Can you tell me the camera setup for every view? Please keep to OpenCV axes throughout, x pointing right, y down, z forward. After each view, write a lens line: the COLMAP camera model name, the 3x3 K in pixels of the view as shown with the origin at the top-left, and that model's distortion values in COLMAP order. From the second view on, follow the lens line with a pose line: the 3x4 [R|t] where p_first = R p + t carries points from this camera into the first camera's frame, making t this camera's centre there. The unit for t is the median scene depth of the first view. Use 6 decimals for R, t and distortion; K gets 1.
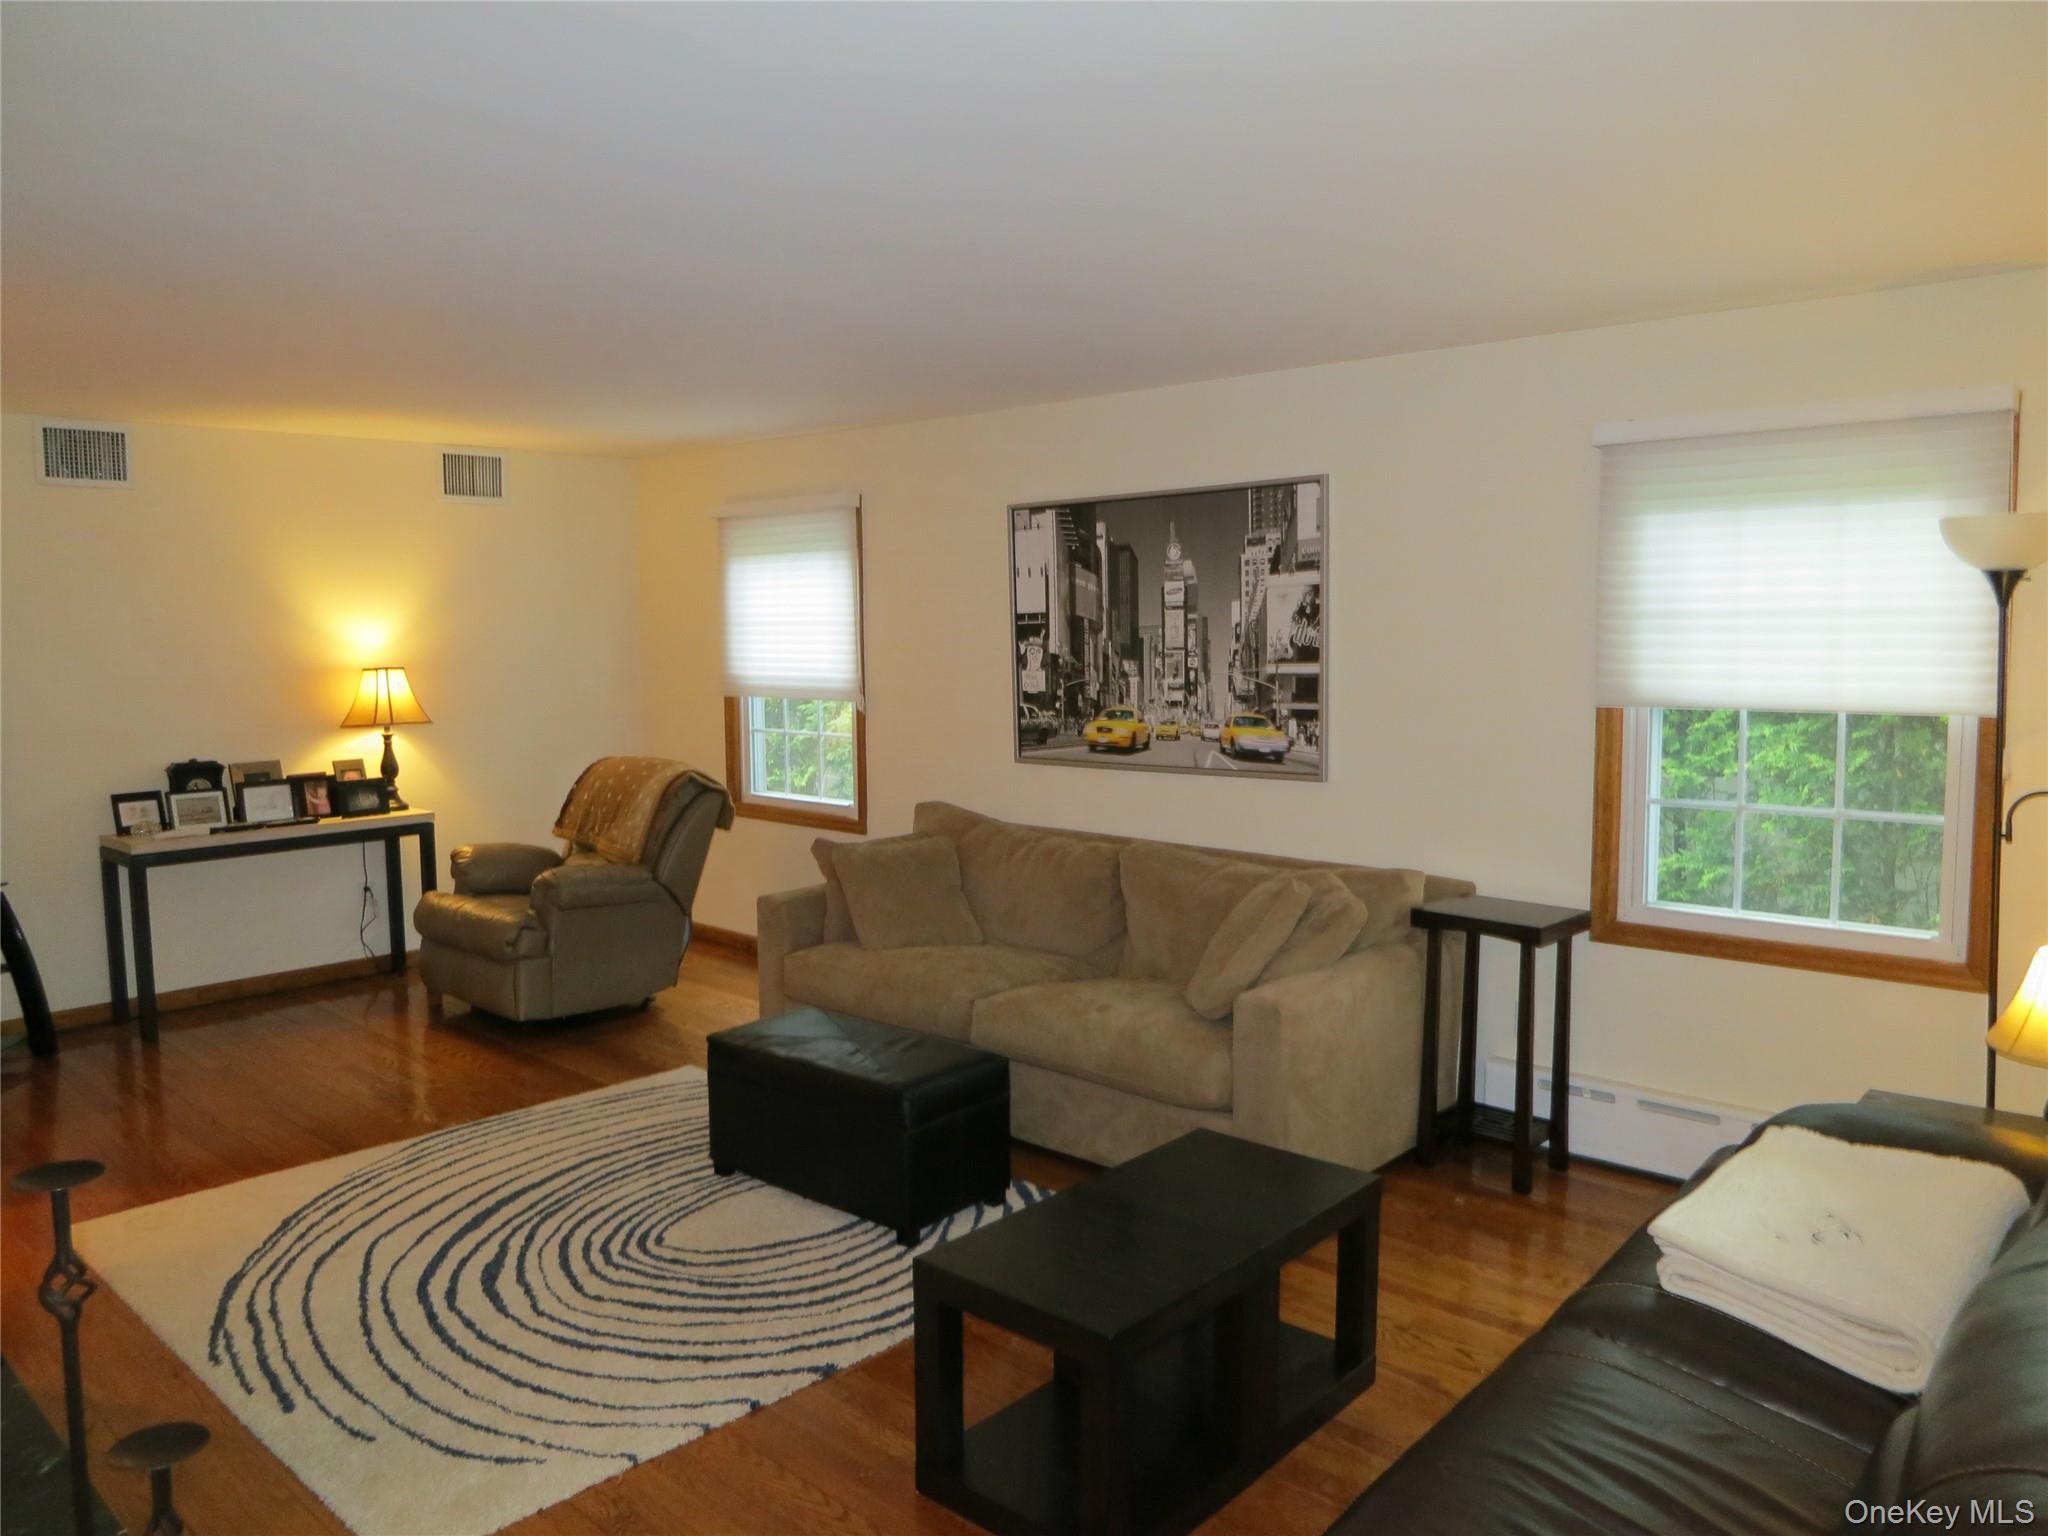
lens RADIAL K [[1470.5, 0, 1024.0], [0, 1470.5, 768.0], [0, 0, 1]] dist [-0.009705, -0.002685]
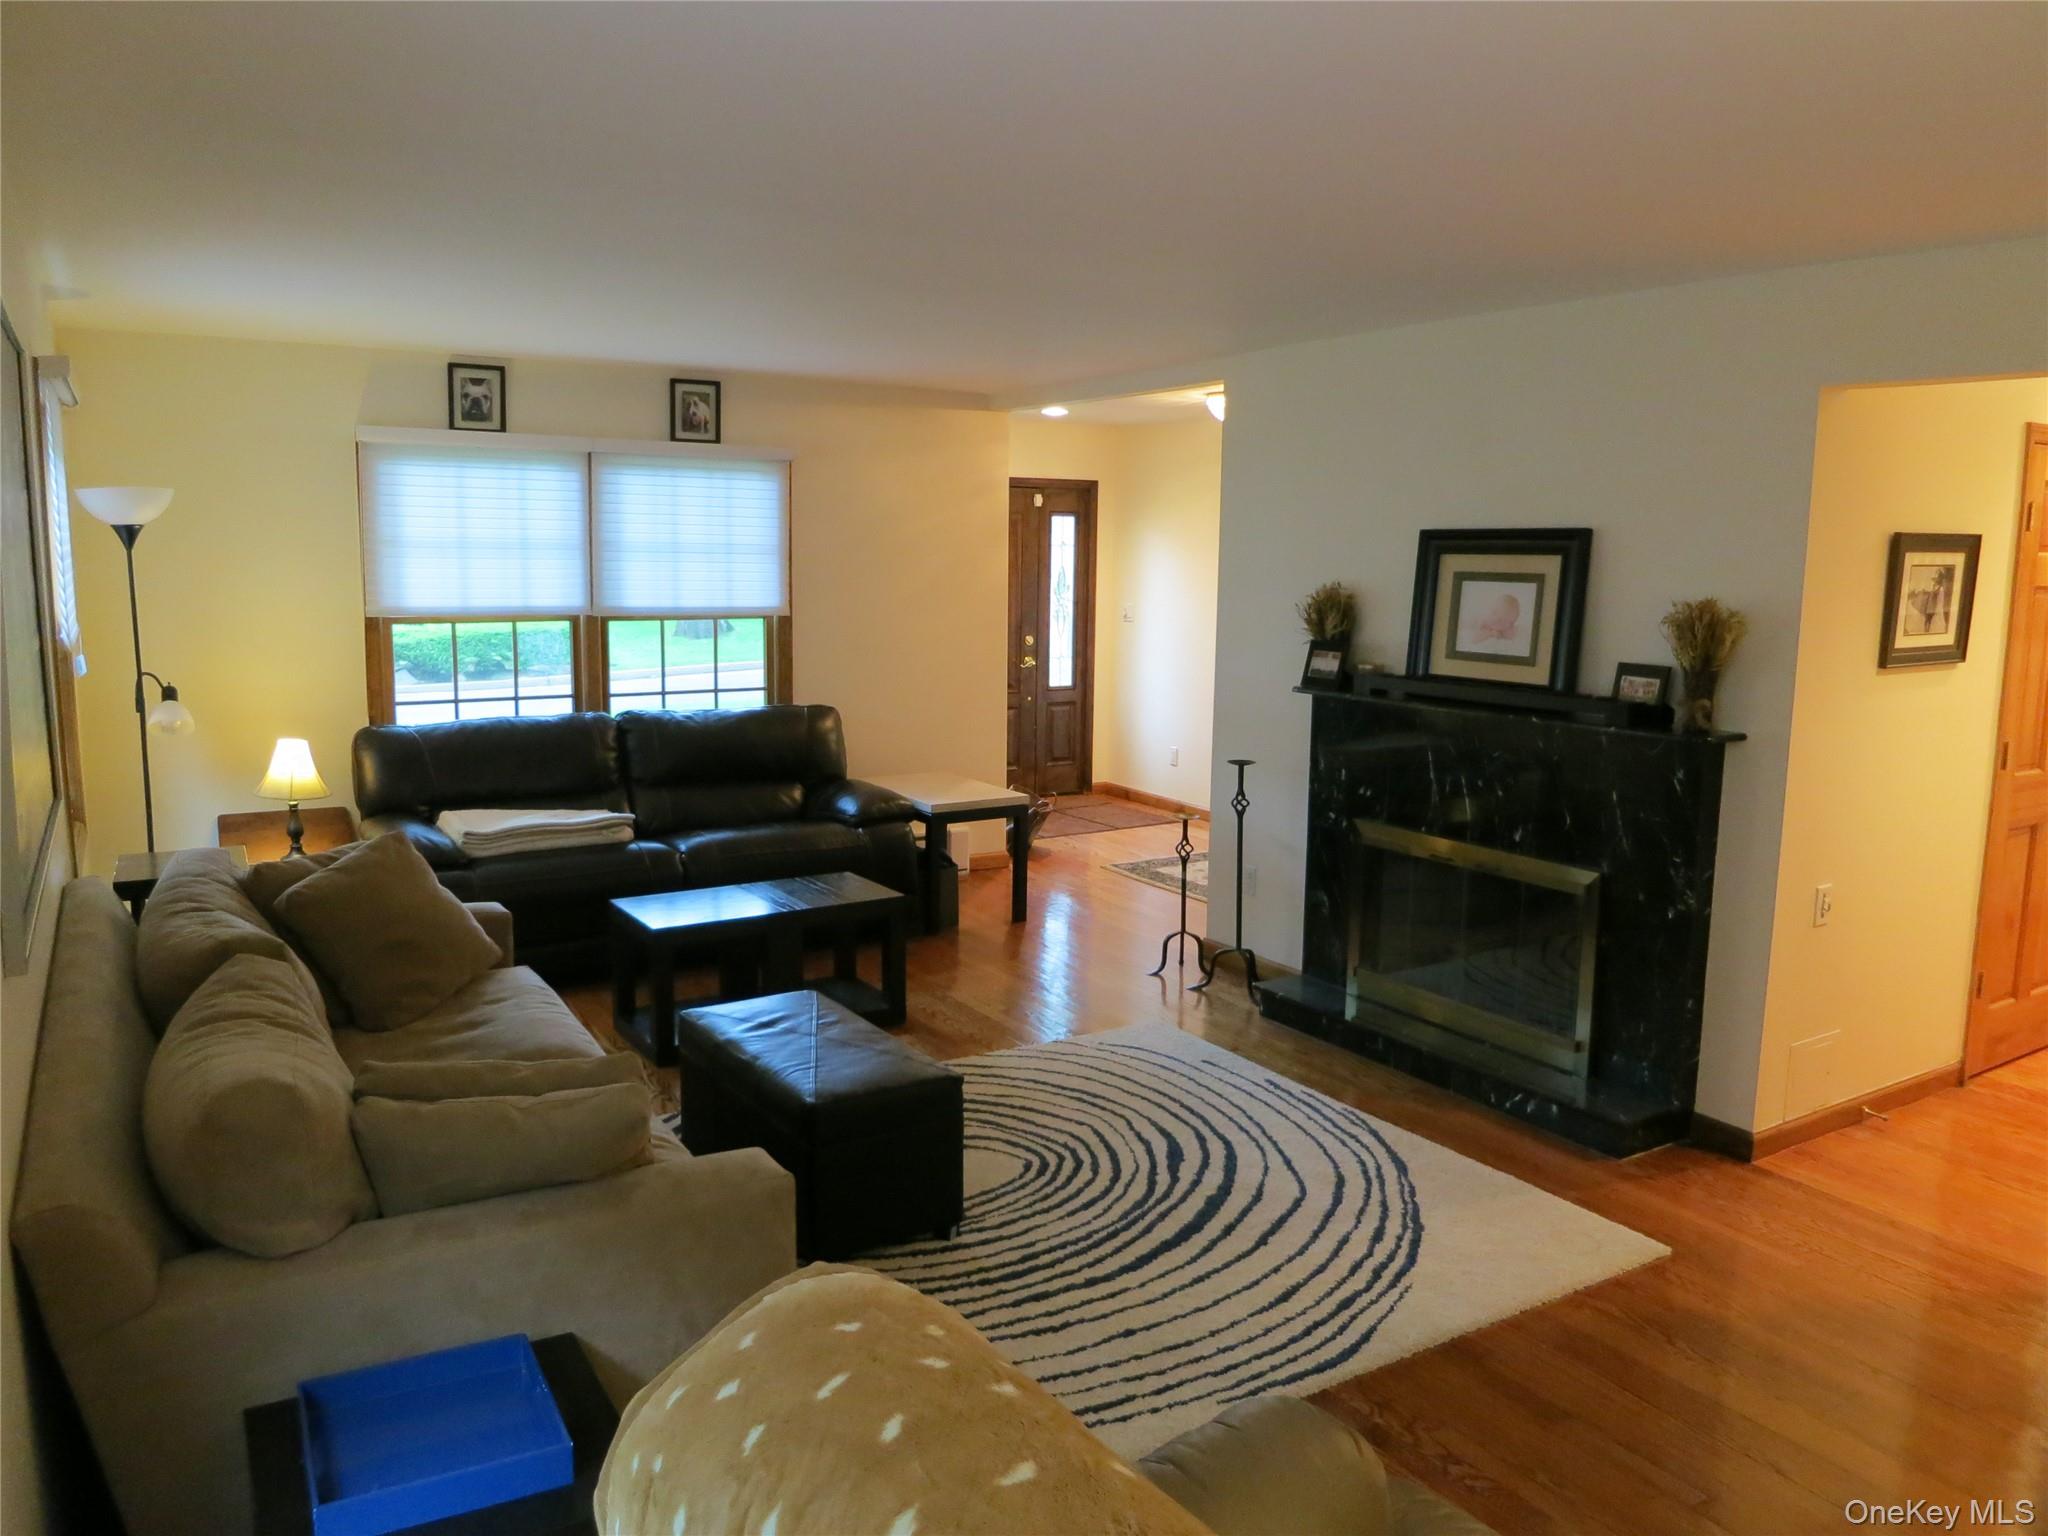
lens RADIAL K [[1470.5, 0, 1024.0], [0, 1470.5, 768.0], [0, 0, 1]] dist [-0.009705, -0.002685]
pose [[-0.963436, -0.047157, 0.263757, -0.508824], [0.019860, 0.969115, 0.245809, -0.205912], [-0.267202, 0.242059, -0.932743, 1.909974]]
